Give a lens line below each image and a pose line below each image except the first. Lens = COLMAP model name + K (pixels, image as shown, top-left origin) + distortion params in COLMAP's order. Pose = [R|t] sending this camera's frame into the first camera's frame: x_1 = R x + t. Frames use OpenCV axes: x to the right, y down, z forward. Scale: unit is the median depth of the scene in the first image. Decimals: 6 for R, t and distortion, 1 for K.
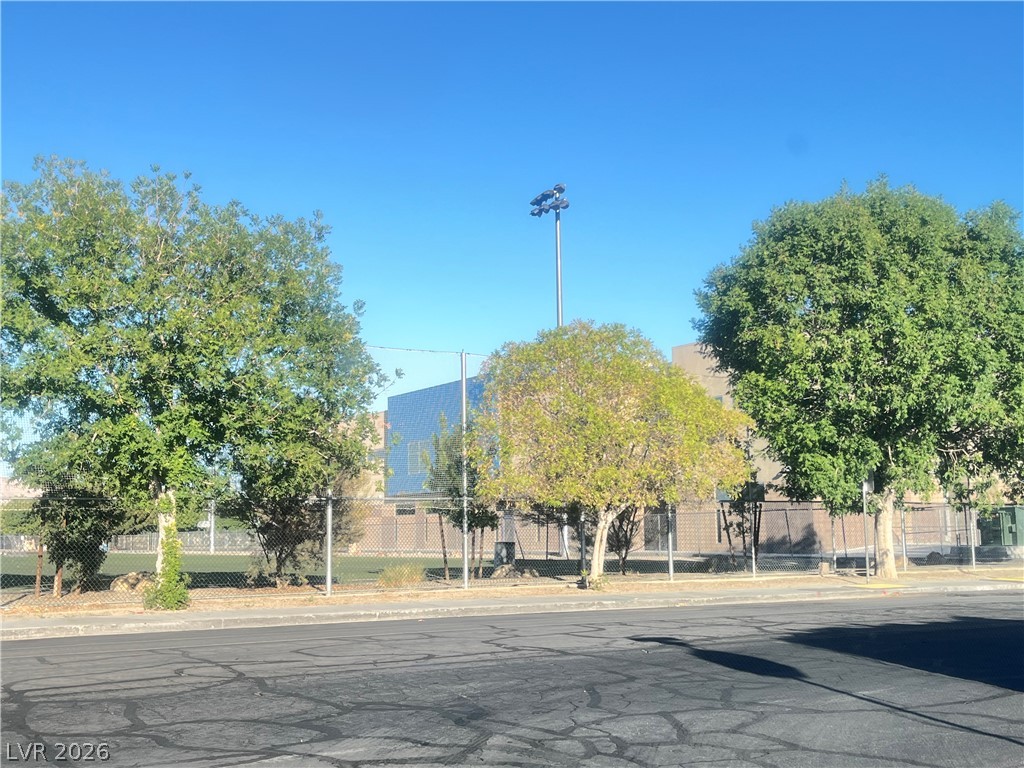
lens RADIAL K [[1193.7, 0, 512.0], [0, 1193.7, 384.0], [0, 0, 1]] dist [0.211032, -0.598627]
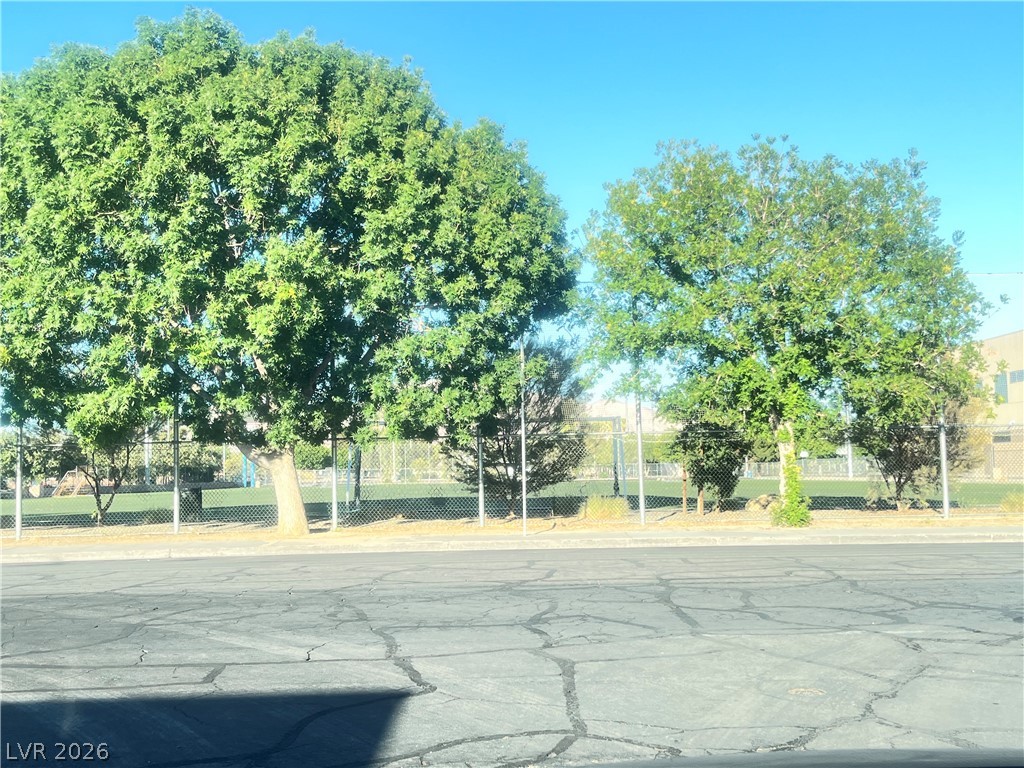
lens RADIAL K [[1193.7, 0, 512.0], [0, 1193.7, 384.0], [0, 0, 1]] dist [0.211032, -0.598627]
pose [[0.869059, -0.046711, -0.492499, 0.048650], [0.076531, 0.996242, 0.040558, -0.012675], [0.488754, -0.072939, 0.869368, -0.096551]]
